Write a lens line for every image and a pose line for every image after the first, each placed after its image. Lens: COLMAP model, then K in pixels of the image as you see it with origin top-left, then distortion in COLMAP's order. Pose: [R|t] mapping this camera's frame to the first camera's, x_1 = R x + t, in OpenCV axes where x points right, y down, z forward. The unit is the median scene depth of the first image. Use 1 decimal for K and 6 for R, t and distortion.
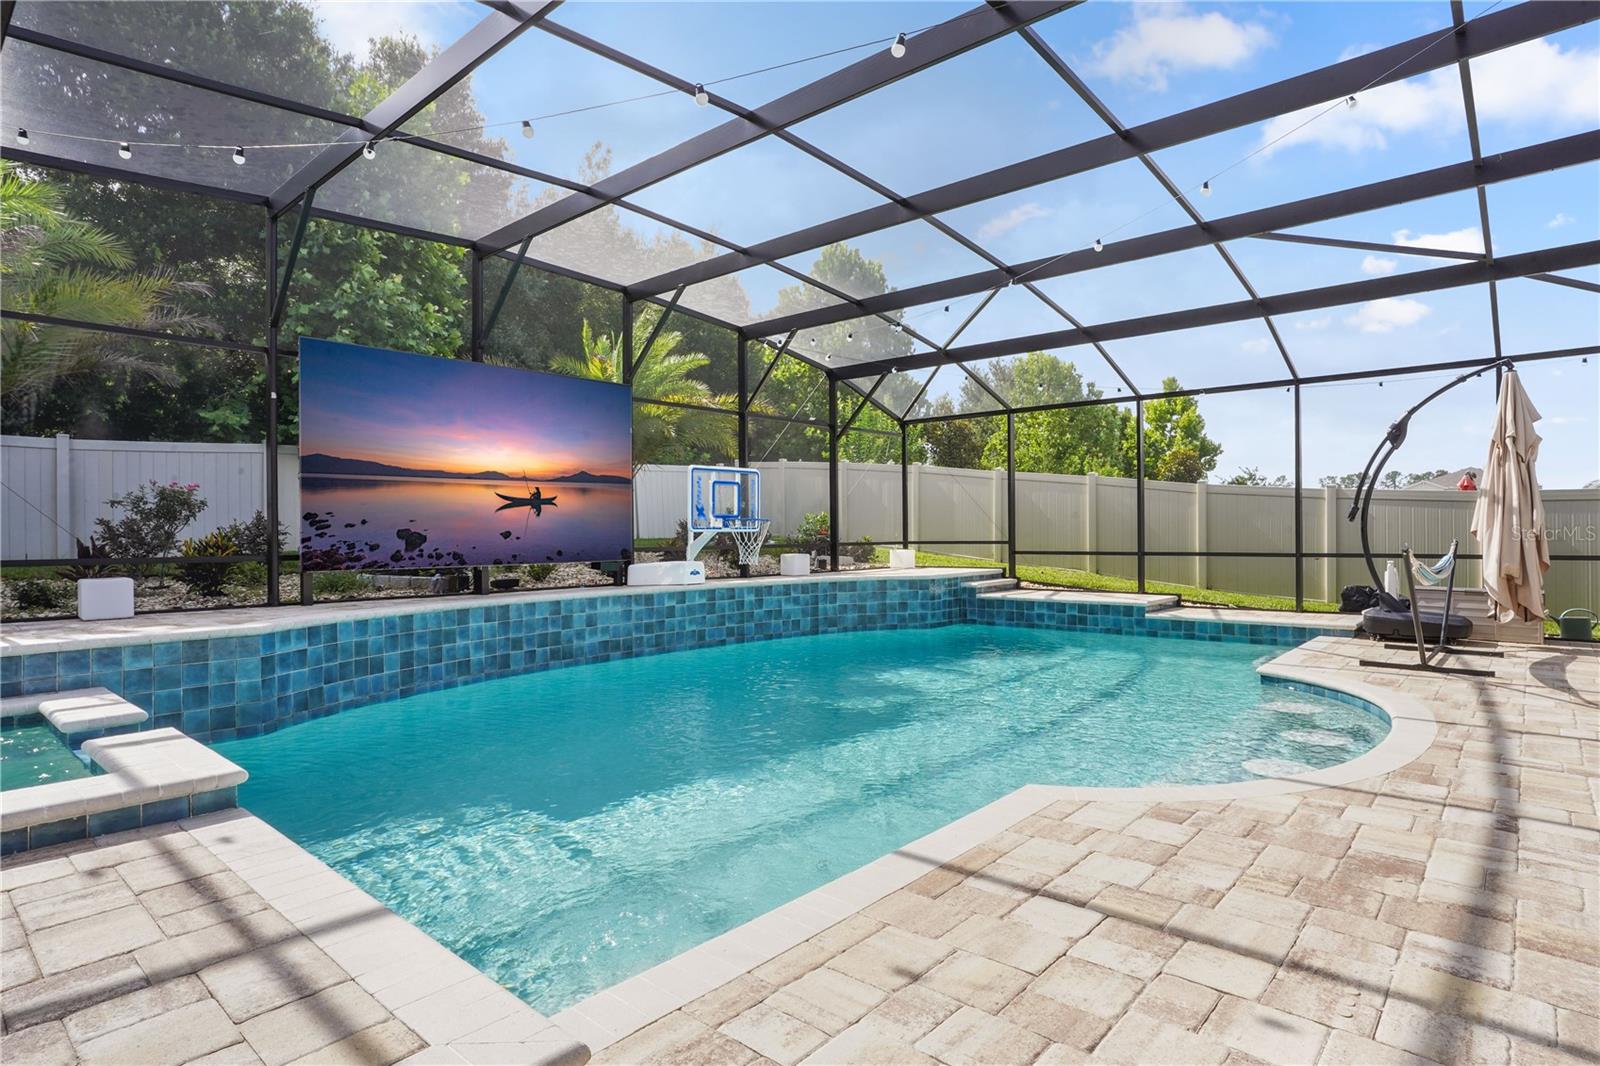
lens RADIAL K [[845.4, 0, 771.4], [0, 845.4, 535.8], [0, 0, 1]] dist [0.001148, 0.004408]
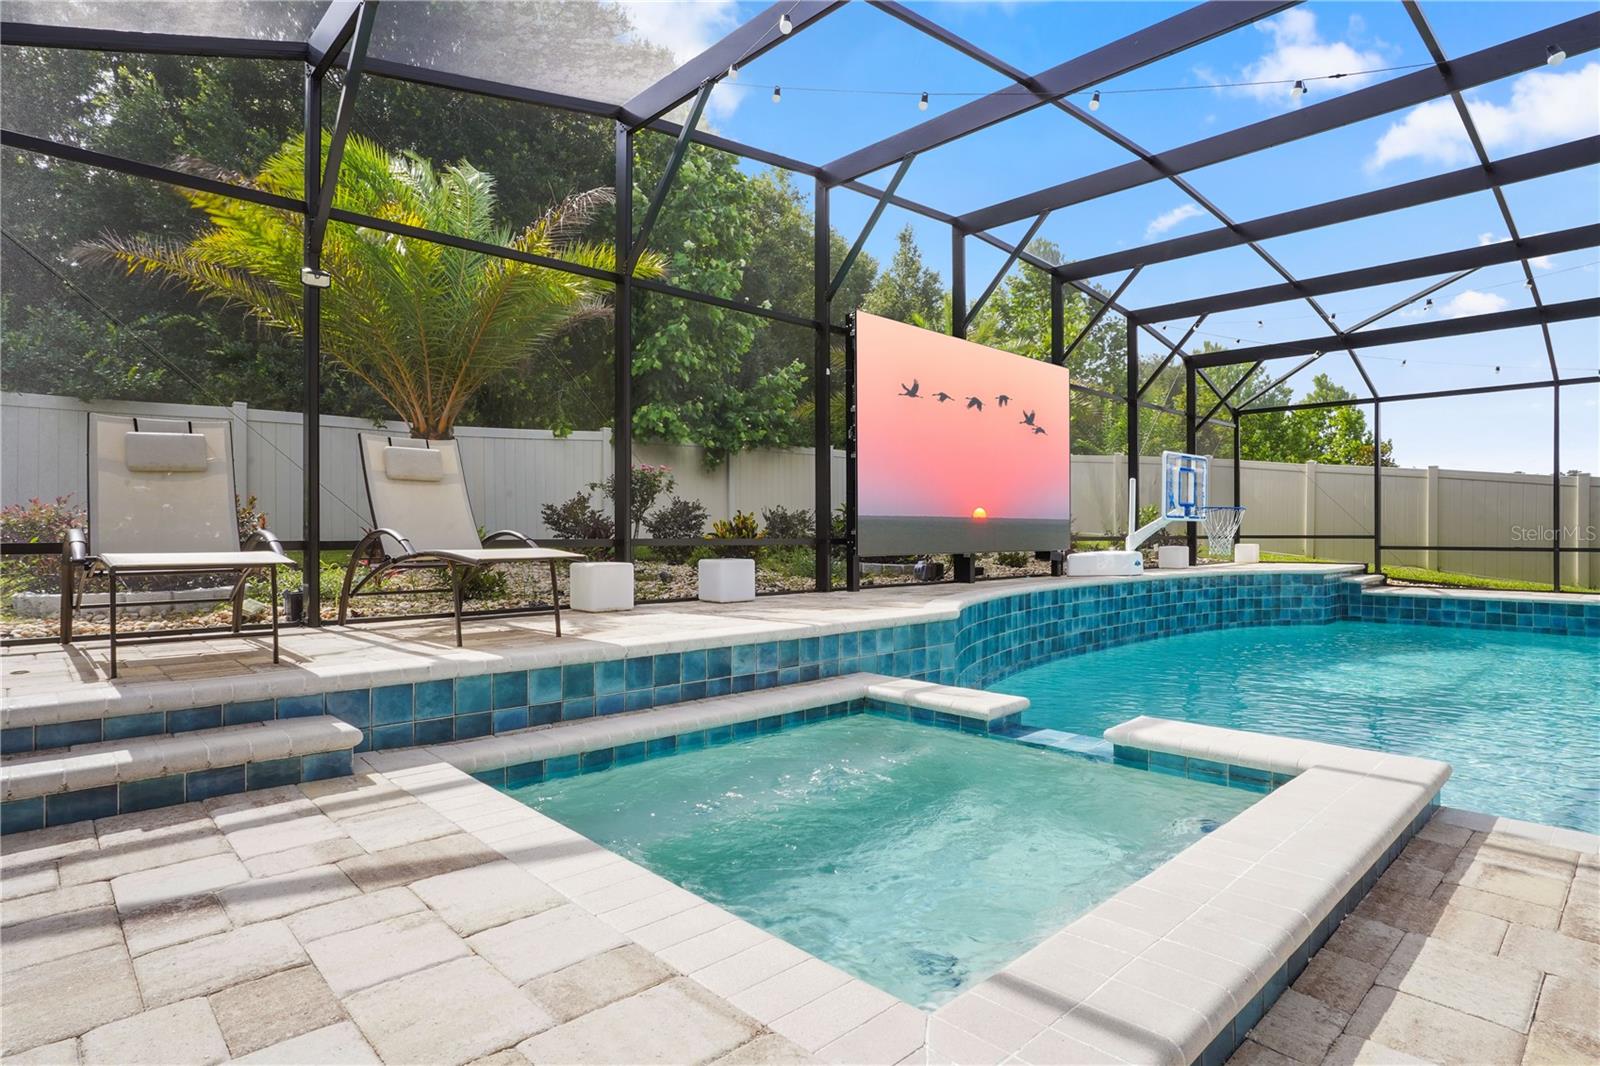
lens RADIAL K [[845.4, 0, 807.5], [0, 845.4, 531.8], [0, 0, 1]] dist [0.001148, 0.004408]
pose [[0.999433, 0.012180, -0.031380, -0.413110], [-0.012153, 0.999926, 0.001032, 0.010983], [0.031391, -0.000650, 0.999507, 0.024052]]
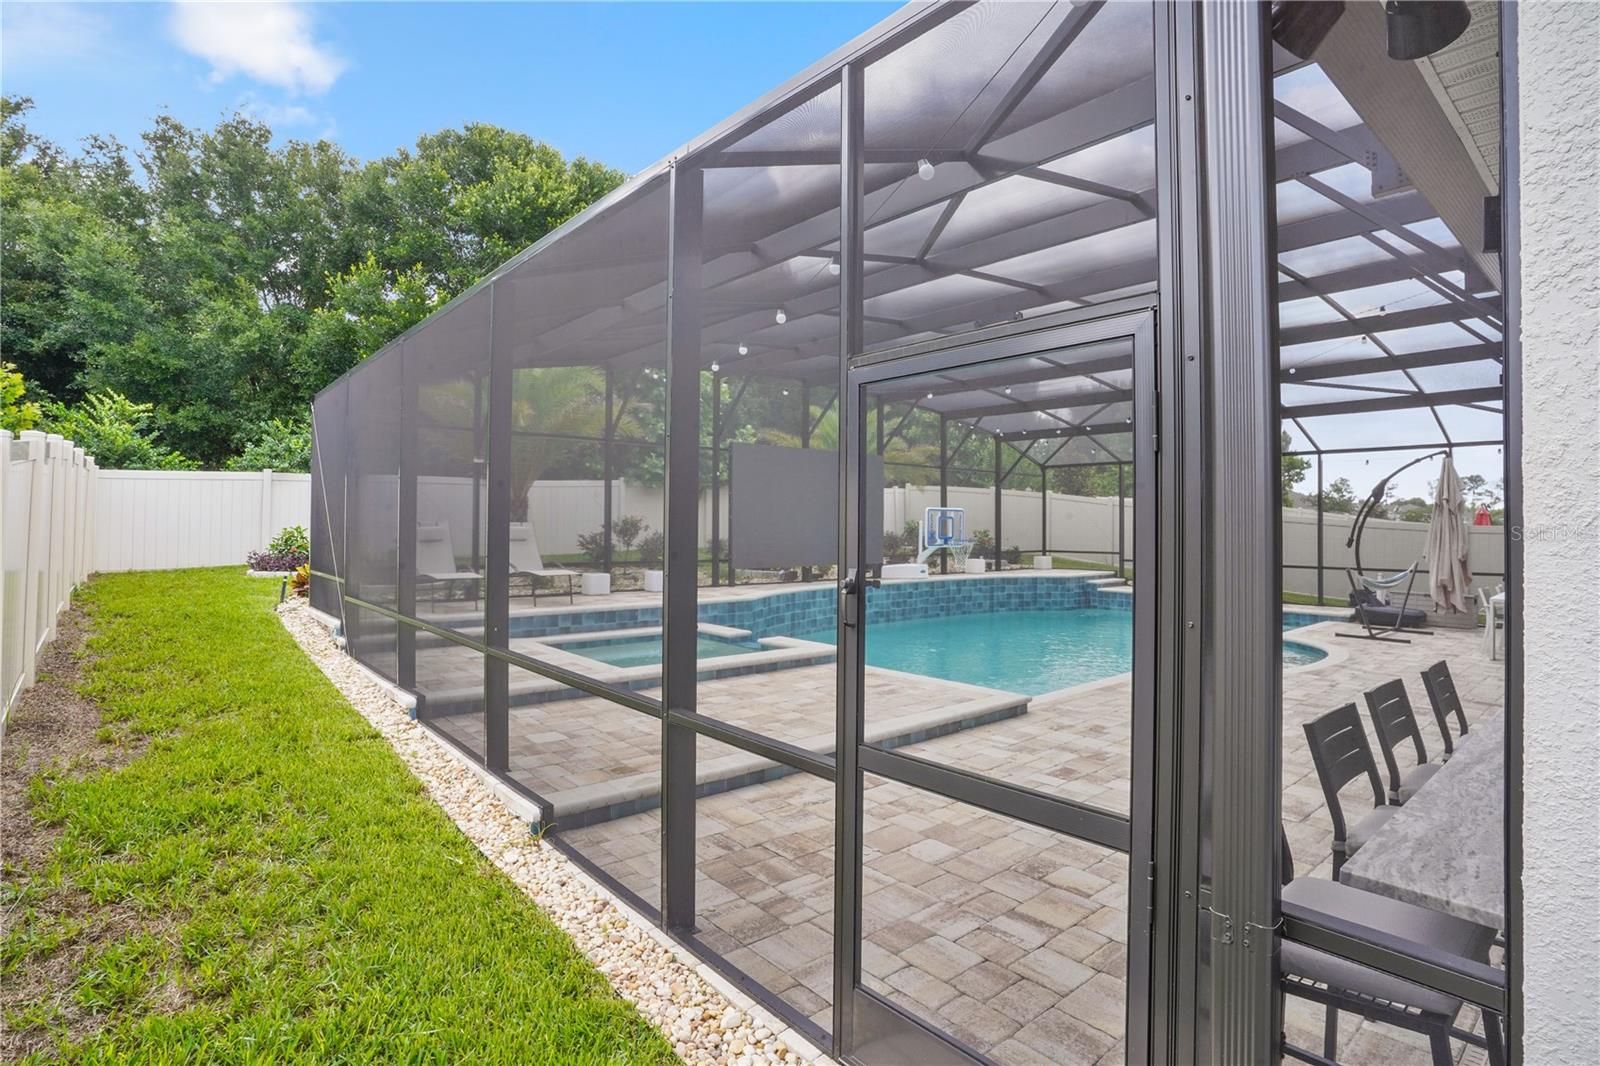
lens RADIAL K [[796.4, 0, 787.4], [0, 796.4, 536.4], [0, 0, 1]] dist [-0.026969, 0.002729]
pose [[0.993894, 0.018075, -0.108849, -0.174556], [-0.016609, 0.999759, 0.014360, -0.039071], [0.109083, -0.012464, 0.993955, -0.519673]]
